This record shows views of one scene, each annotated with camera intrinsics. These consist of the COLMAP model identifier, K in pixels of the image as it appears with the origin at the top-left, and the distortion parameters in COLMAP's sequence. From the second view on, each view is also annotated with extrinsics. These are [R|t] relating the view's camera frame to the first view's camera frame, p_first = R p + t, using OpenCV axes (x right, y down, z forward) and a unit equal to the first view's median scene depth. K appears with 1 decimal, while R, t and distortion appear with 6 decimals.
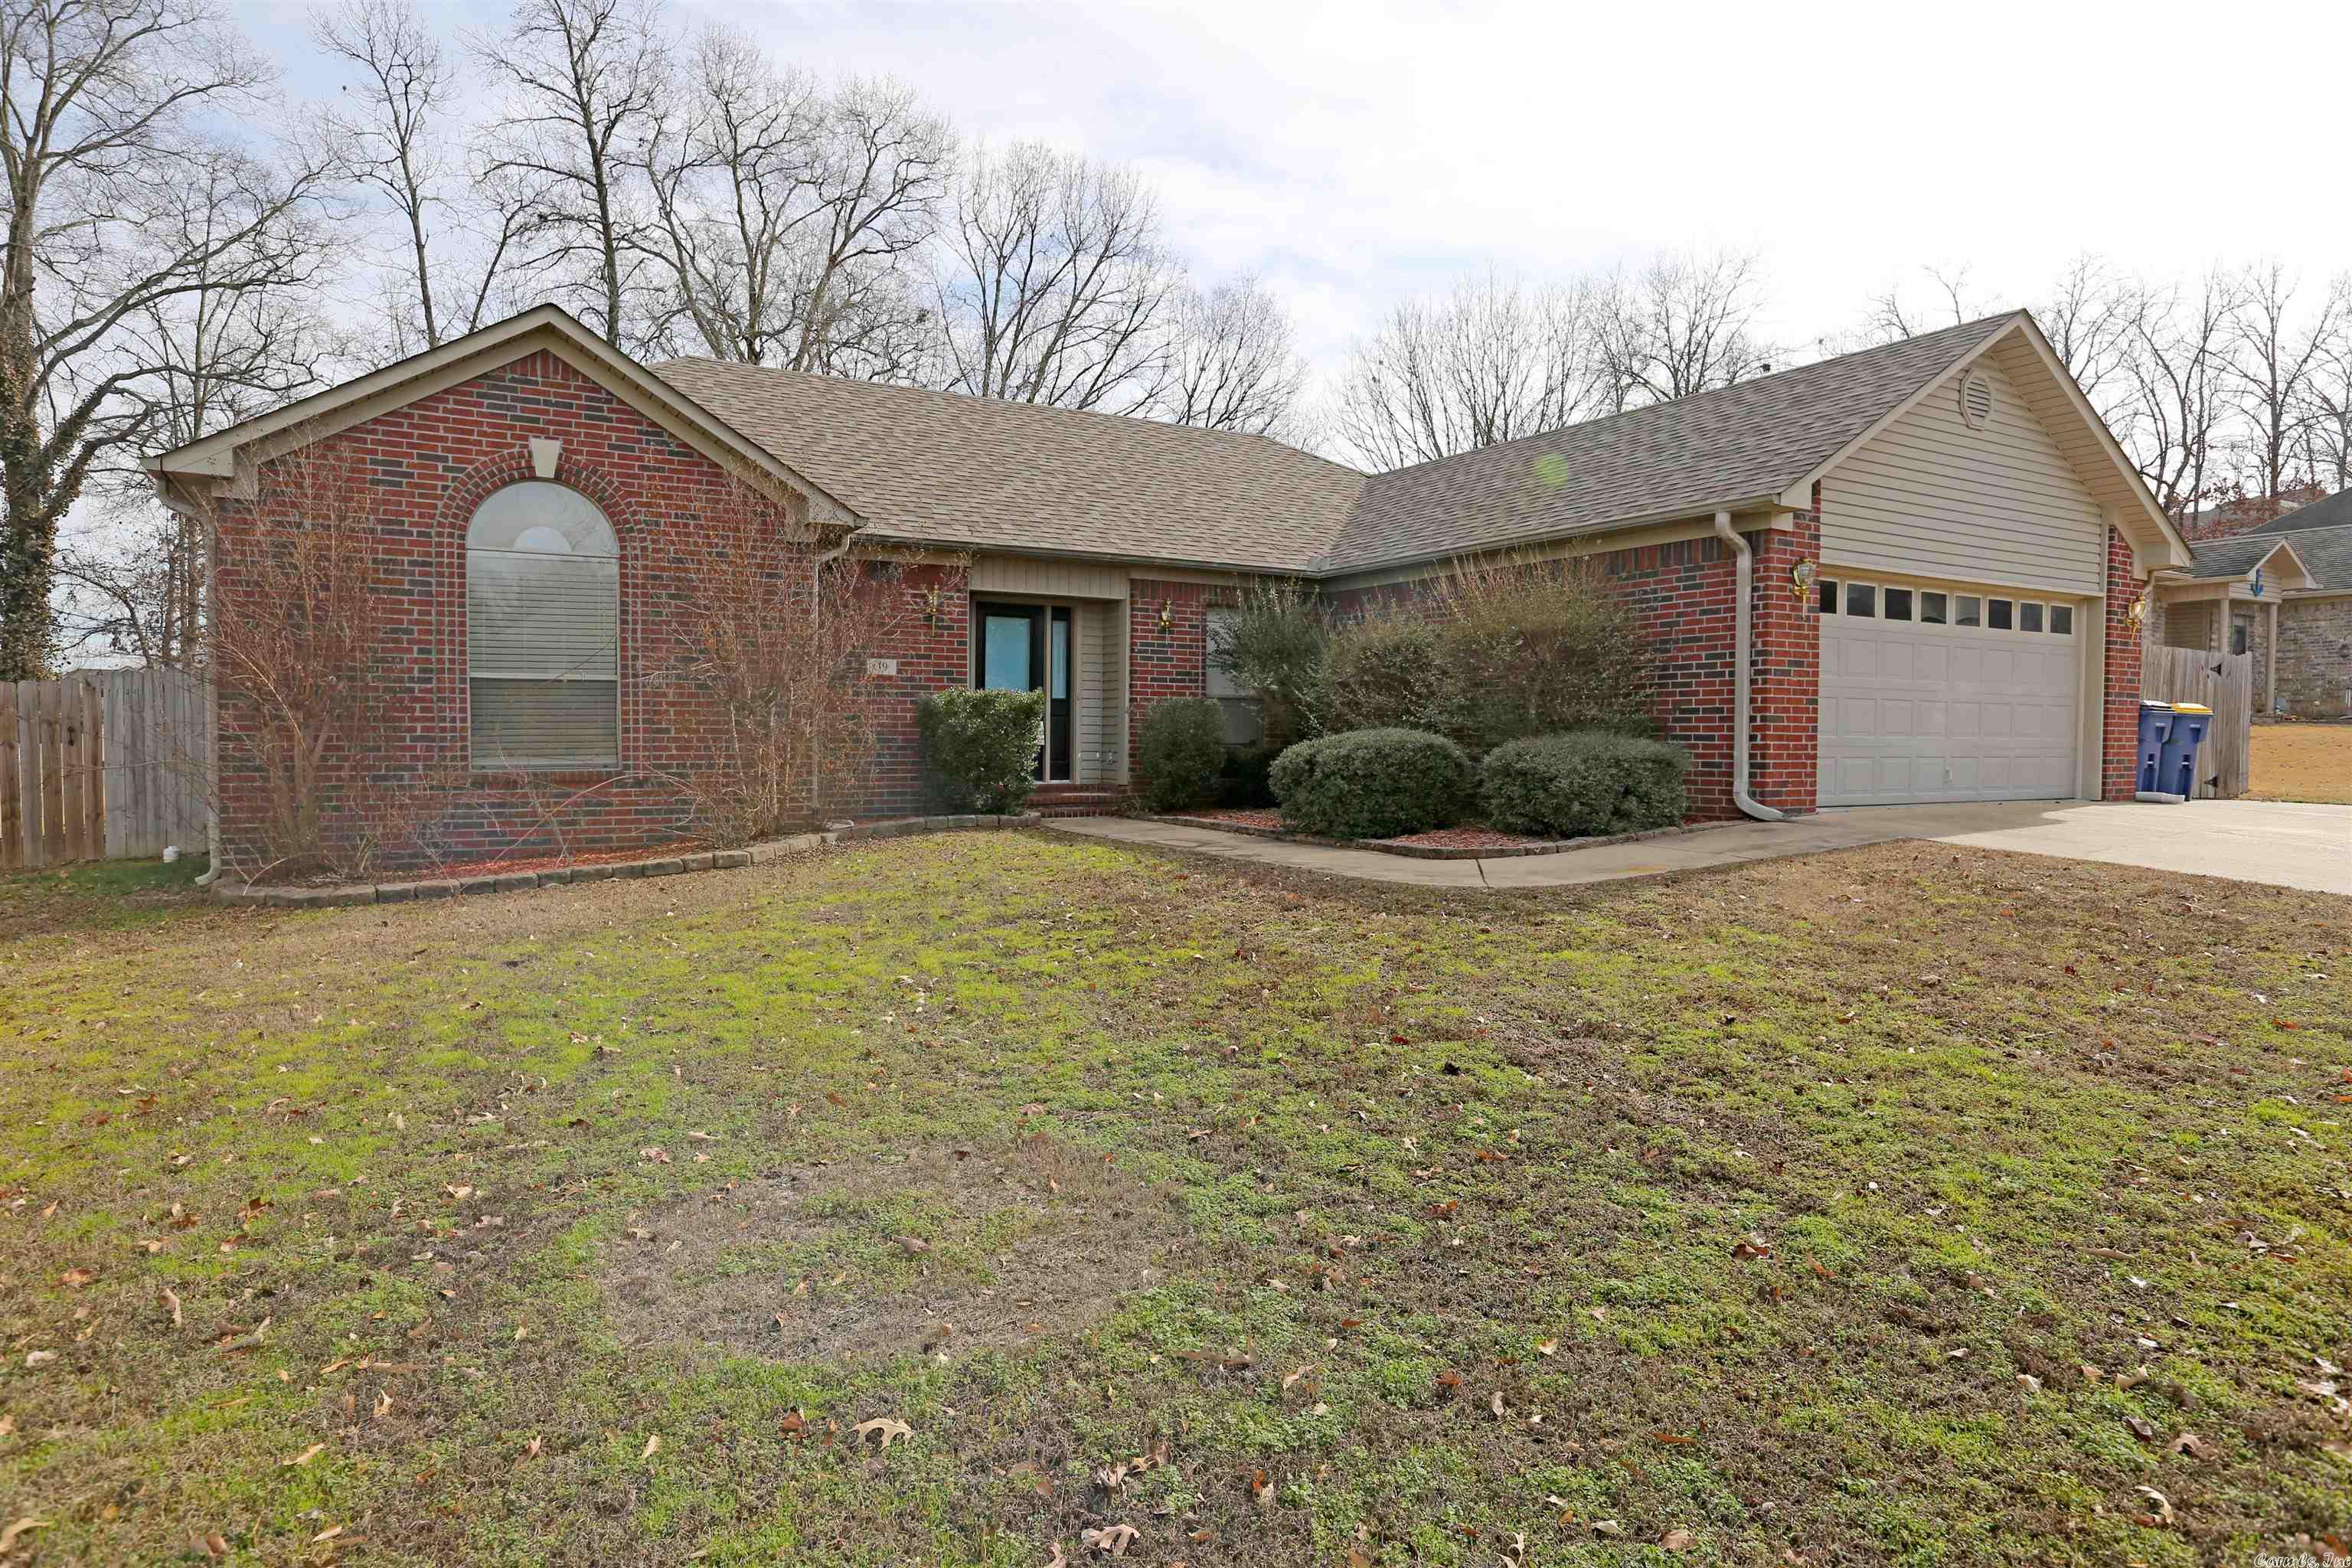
lens RADIAL K [[1338.0, 0, 1176.0], [0, 1338.0, 784.0], [0, 0, 1]] dist [-0.060845, 0.054794]
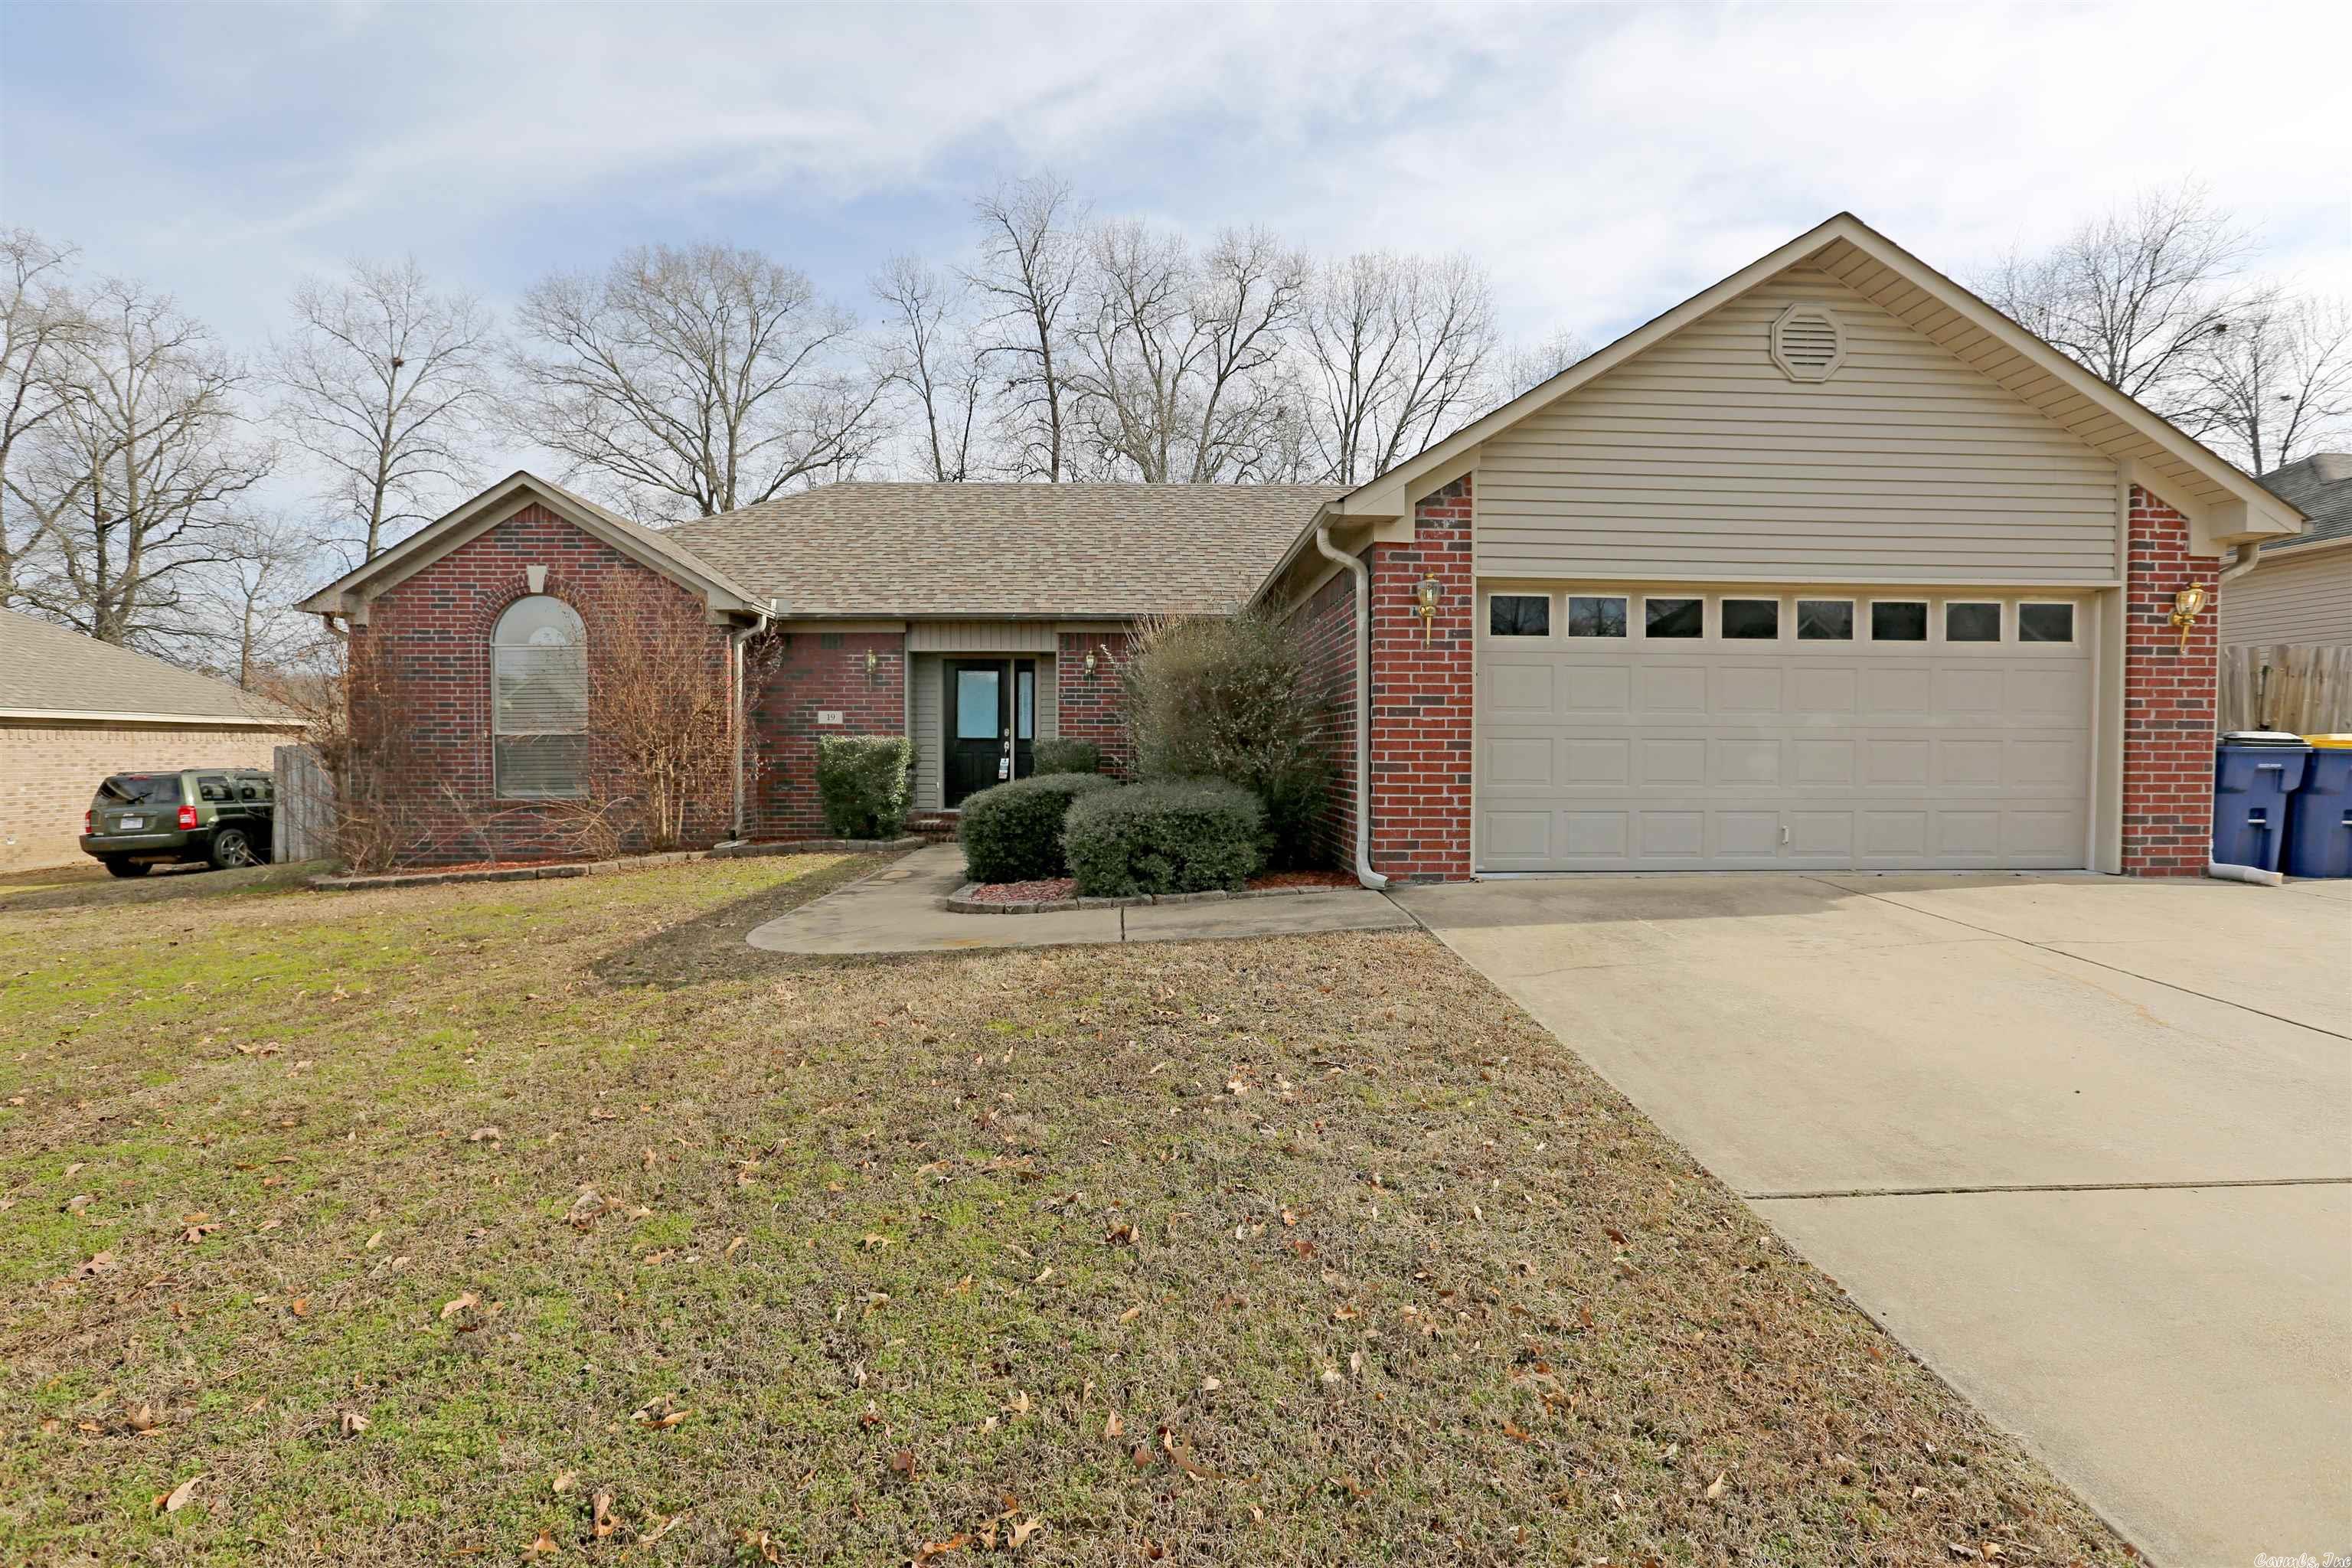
lens RADIAL K [[1065.5, 0, 1171.6], [0, 1065.5, 780.2], [0, 0, 1]] dist [-0.060029, 0.023552]
pose [[0.879642, 0.010583, -0.475519, 0.523388], [-0.013343, 0.999908, -0.002429, -0.030069], [0.475450, 0.008481, 0.879702, 0.272888]]
